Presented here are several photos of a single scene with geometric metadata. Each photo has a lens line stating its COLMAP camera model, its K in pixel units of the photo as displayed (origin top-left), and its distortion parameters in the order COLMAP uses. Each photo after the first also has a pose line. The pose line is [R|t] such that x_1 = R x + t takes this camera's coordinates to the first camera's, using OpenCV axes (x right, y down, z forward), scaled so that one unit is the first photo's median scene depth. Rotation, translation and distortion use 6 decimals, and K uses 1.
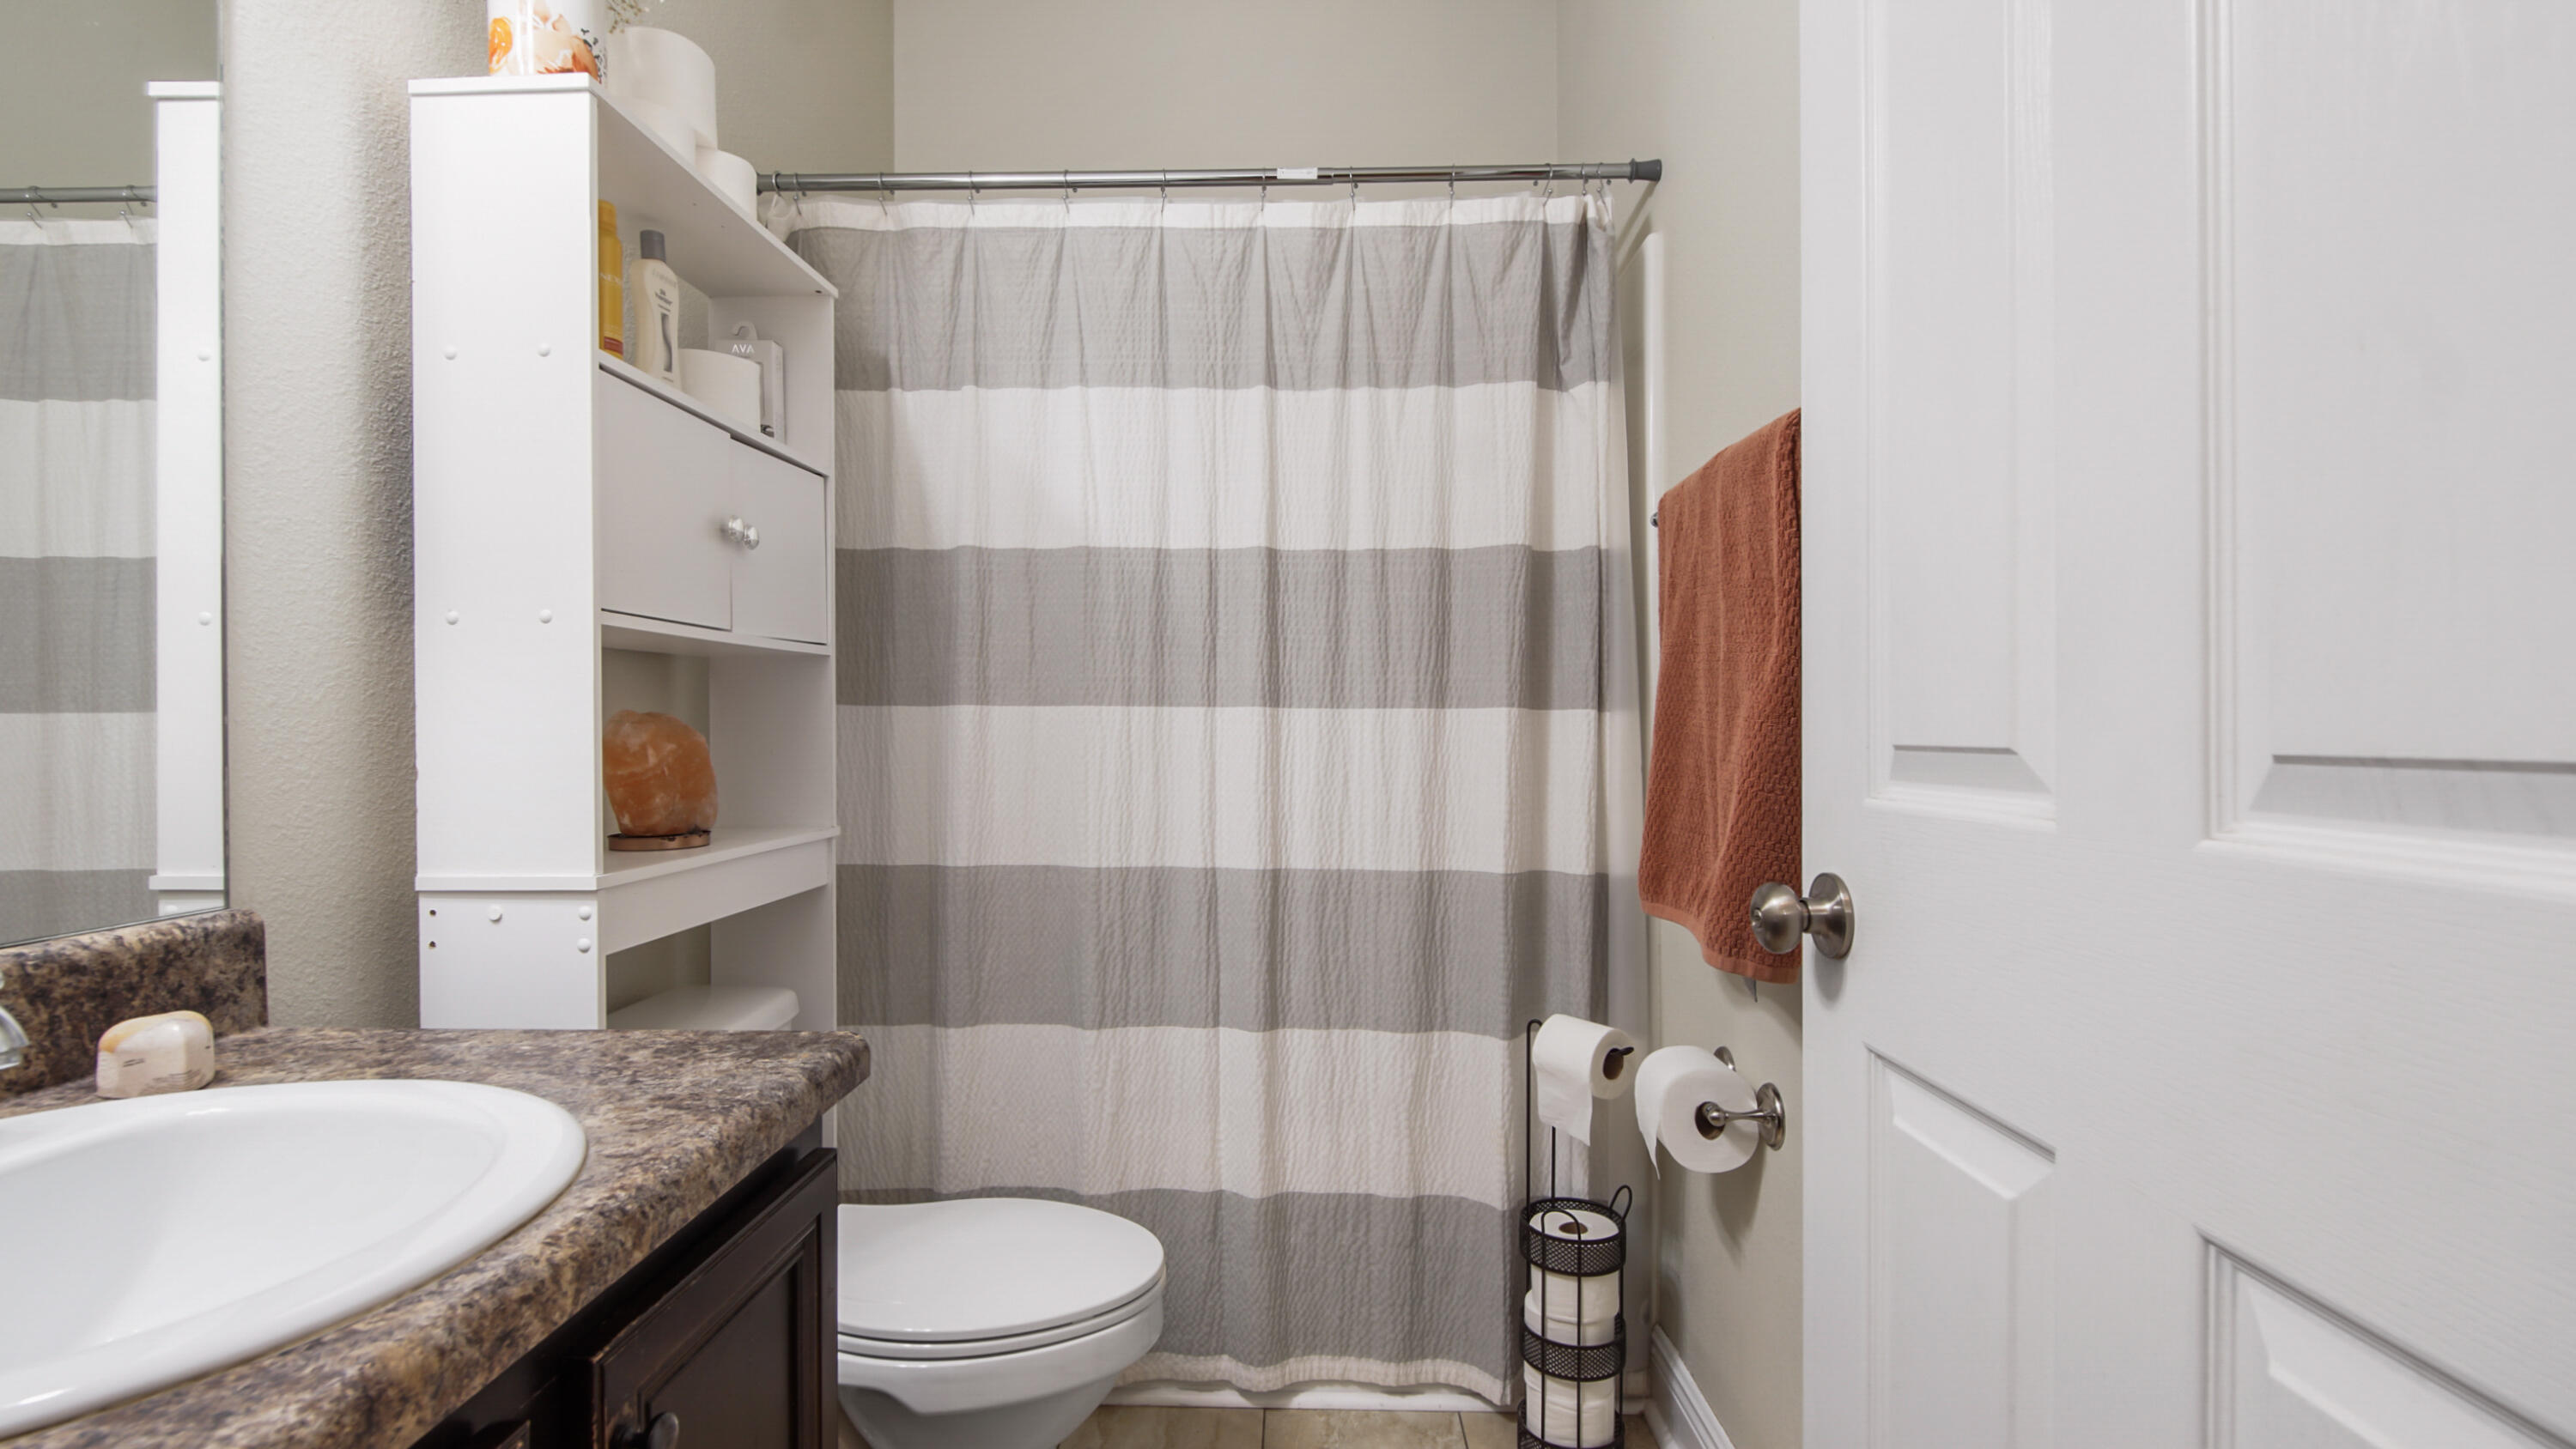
lens RADIAL K [[1184.4, 0, 1282.0], [0, 1184.4, 727.6], [0, 0, 1]] dist [-0.018315, 0.001962]
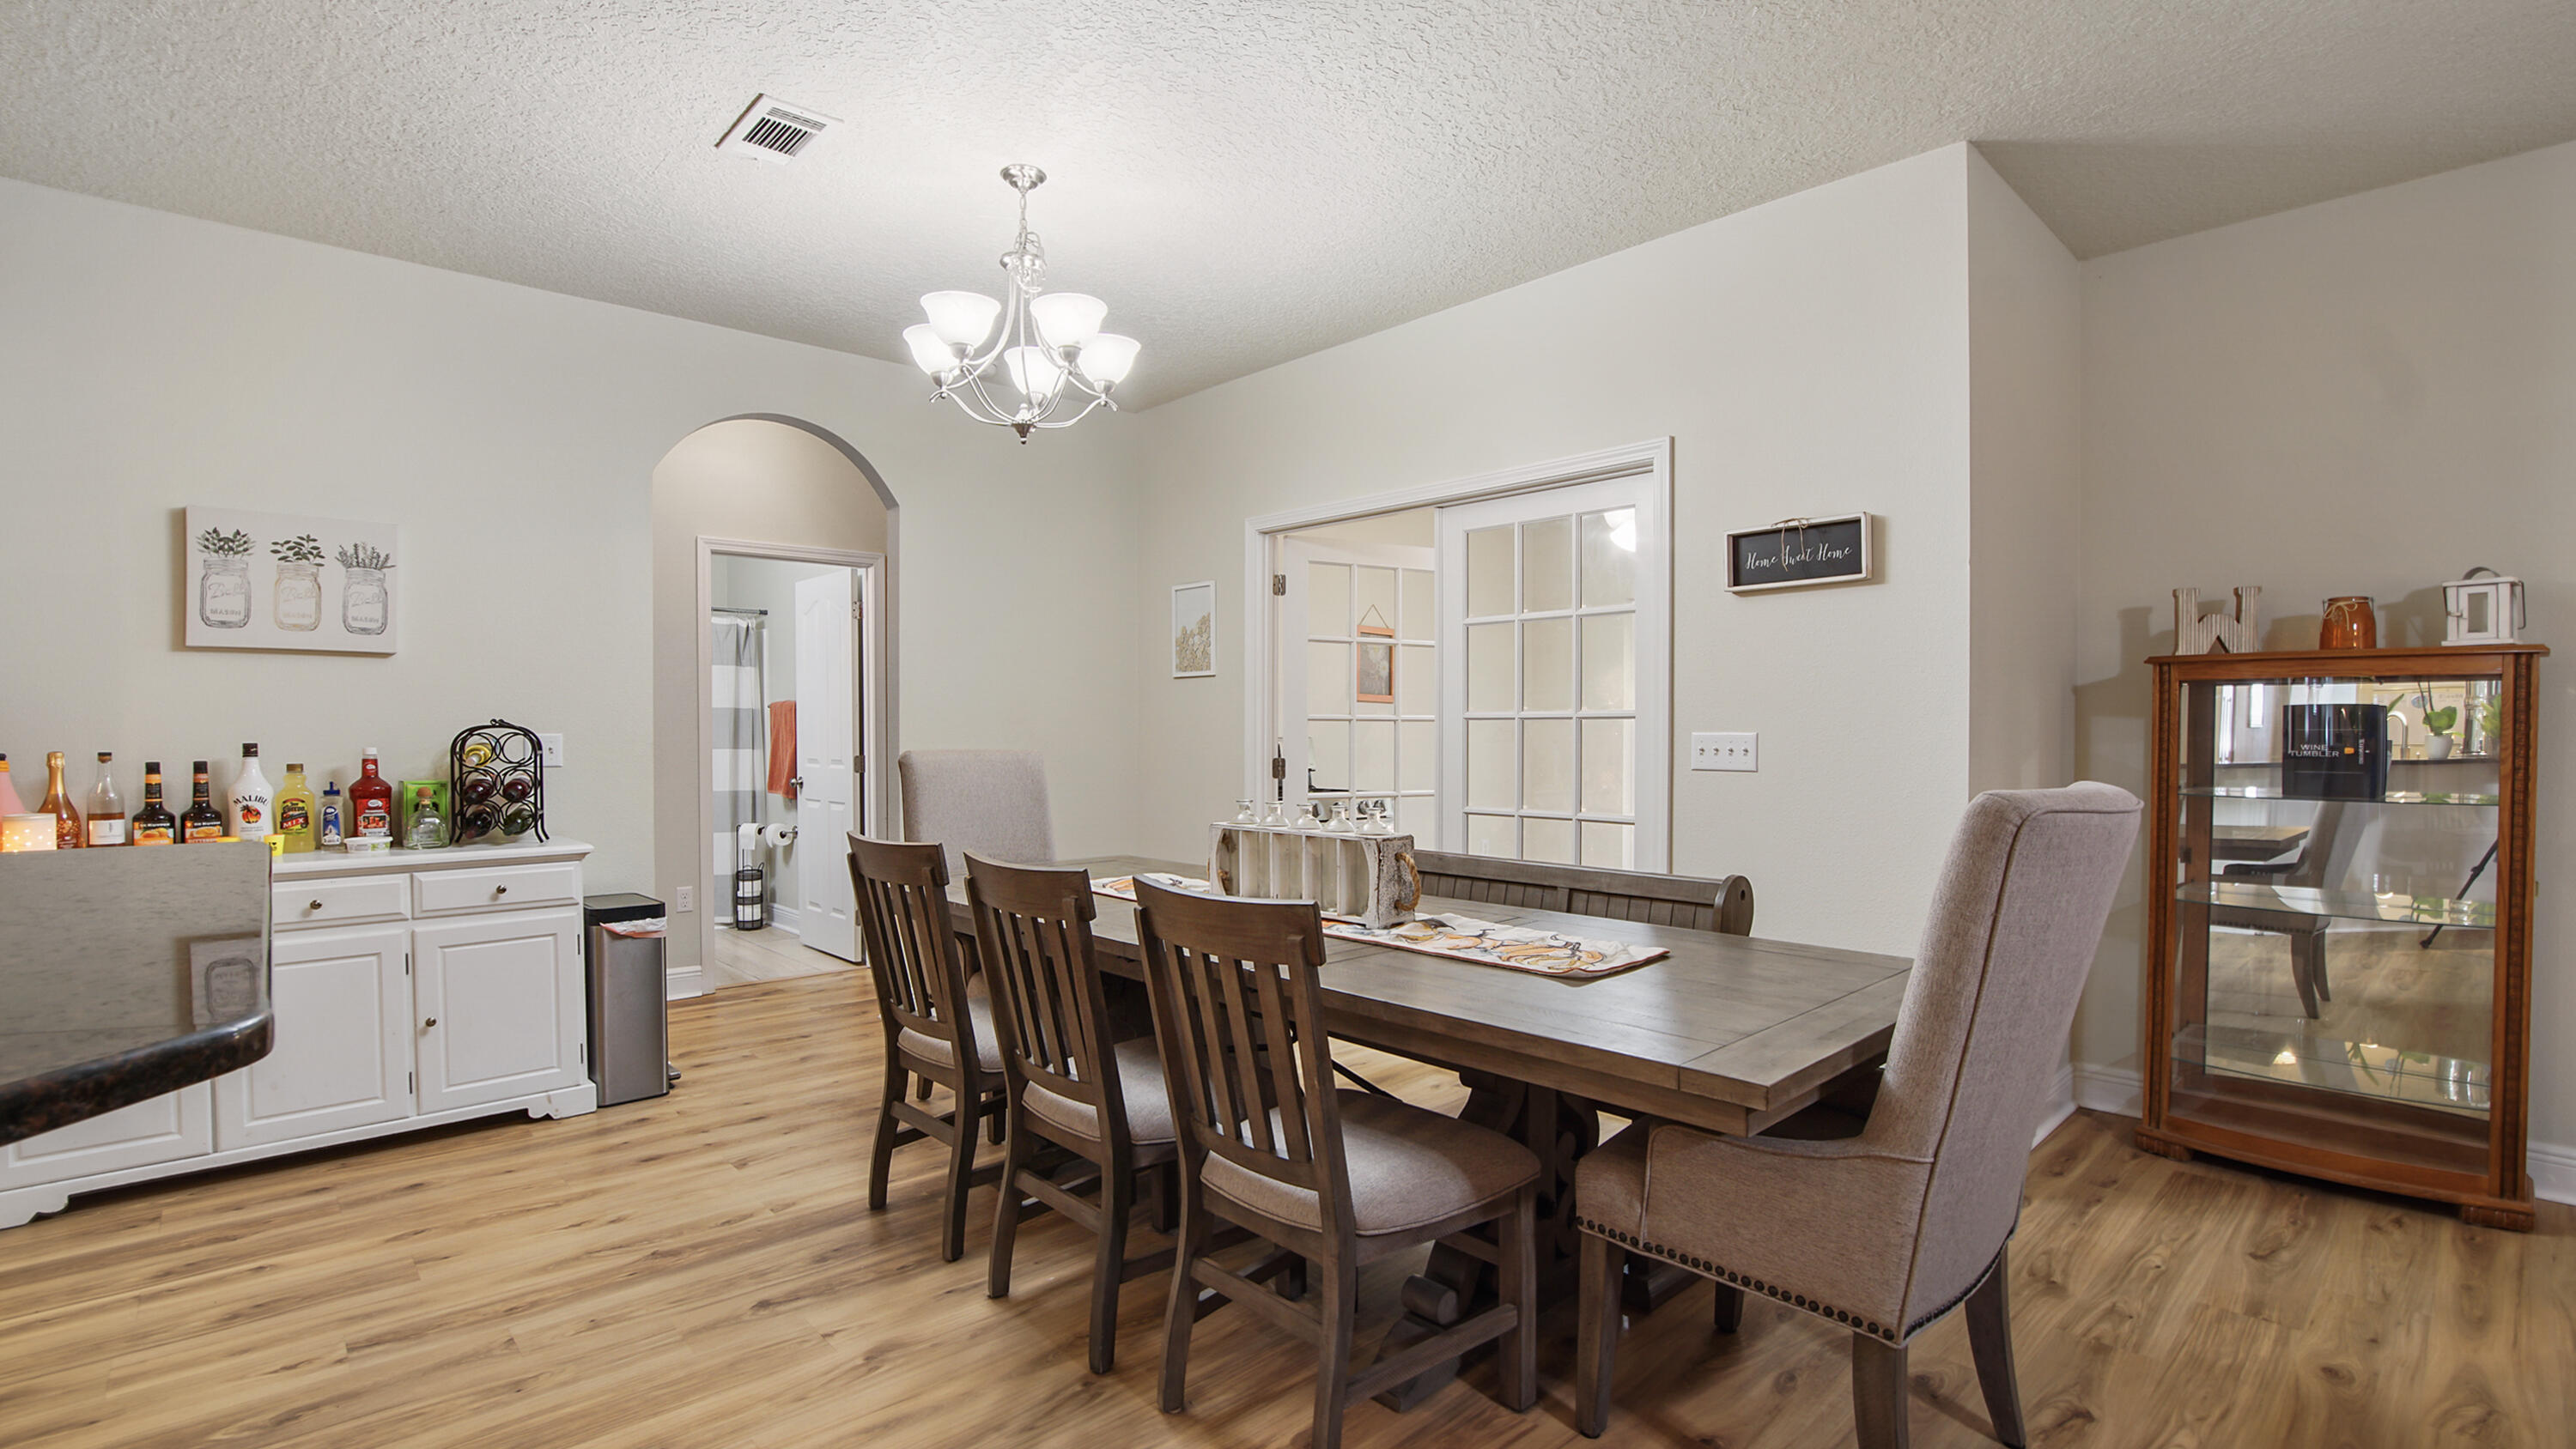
lens RADIAL K [[1184.4, 0, 1308.0], [0, 1184.4, 736.0], [0, 0, 1]] dist [-0.018315, 0.001962]
pose [[0.713207, -0.008920, 0.700897, -1.100699], [0.005456, 0.999959, 0.007175, -0.072166], [-0.700933, -0.001293, 0.713226, -2.929613]]
